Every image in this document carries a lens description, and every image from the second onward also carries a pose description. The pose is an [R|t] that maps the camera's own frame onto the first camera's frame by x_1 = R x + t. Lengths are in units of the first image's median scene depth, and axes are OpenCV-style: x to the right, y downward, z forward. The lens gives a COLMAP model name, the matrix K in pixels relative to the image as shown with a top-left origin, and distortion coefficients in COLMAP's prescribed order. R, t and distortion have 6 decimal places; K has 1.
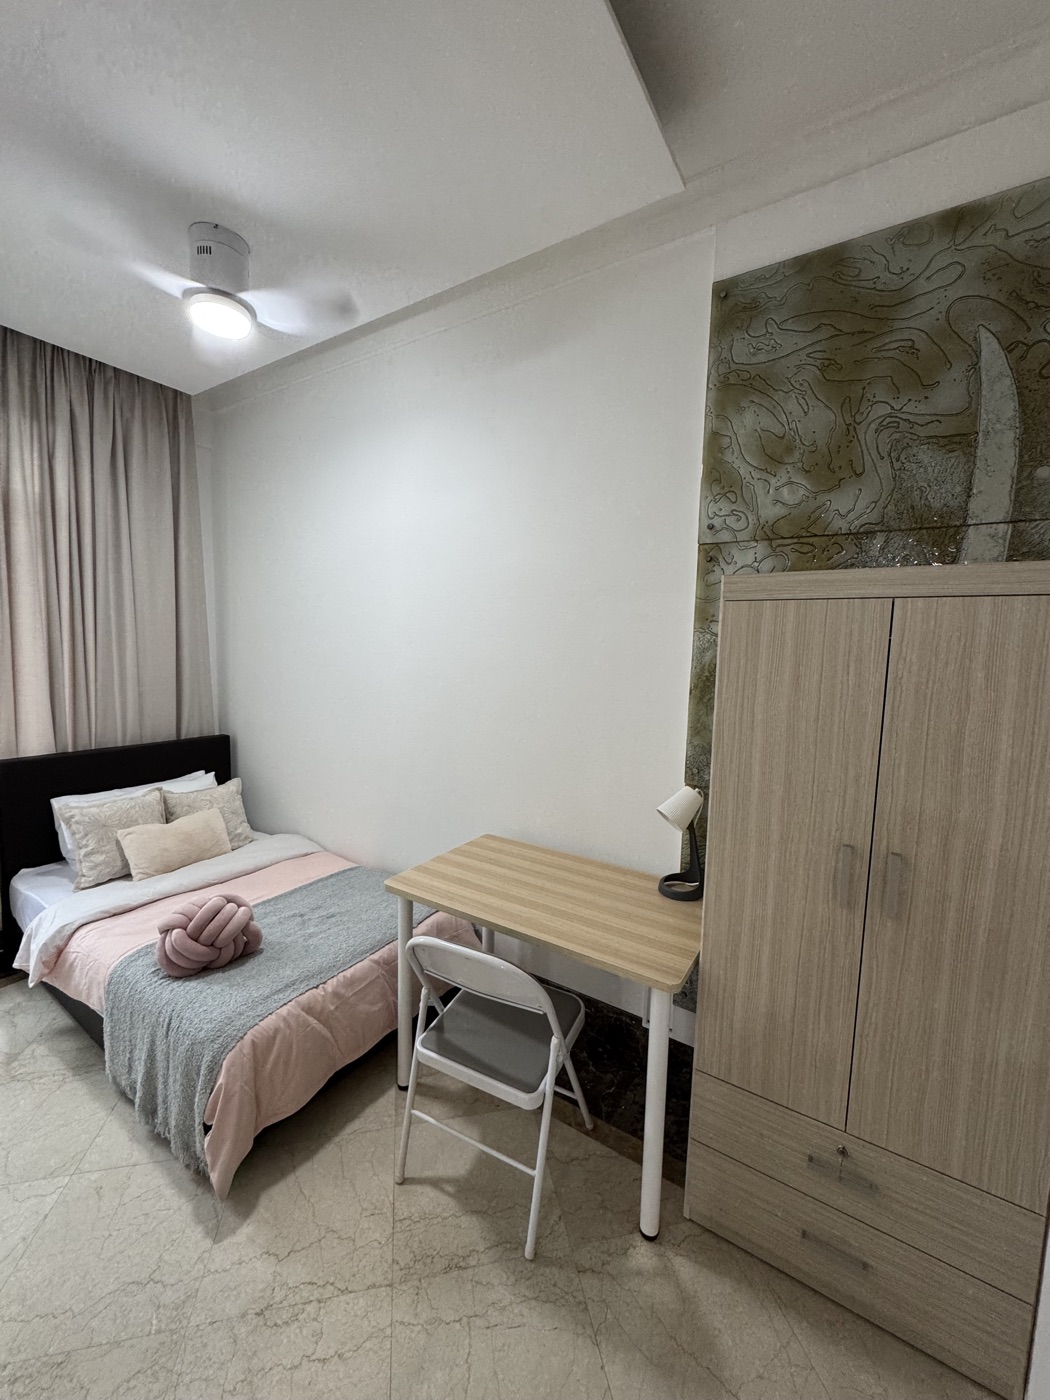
lens RADIAL K [[561.5, 0, 528.7], [0, 561.5, 698.0], [0, 0, 1]] dist [0.010616, -0.000018]
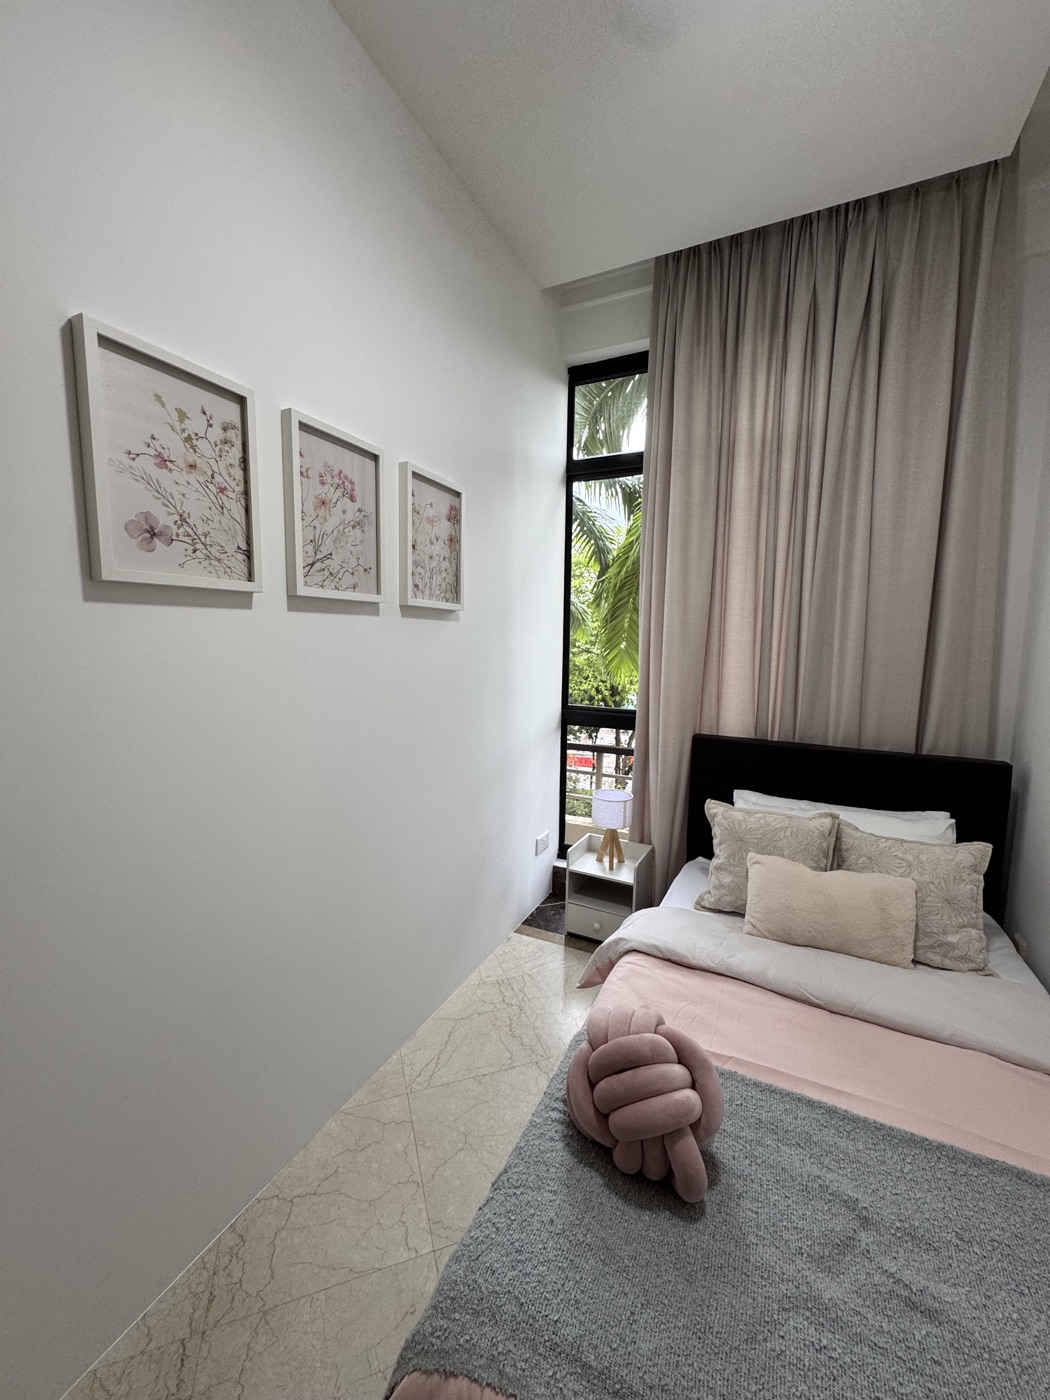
lens RADIAL K [[561.5, 0, 530.1], [0, 561.5, 699.5], [0, 0, 1]] dist [0.010616, -0.000018]
pose [[0.125421, 0.087604, -0.988228, -0.056966], [-0.107009, 0.991477, 0.074311, 0.014214], [0.986316, 0.096429, 0.133727, 0.562023]]
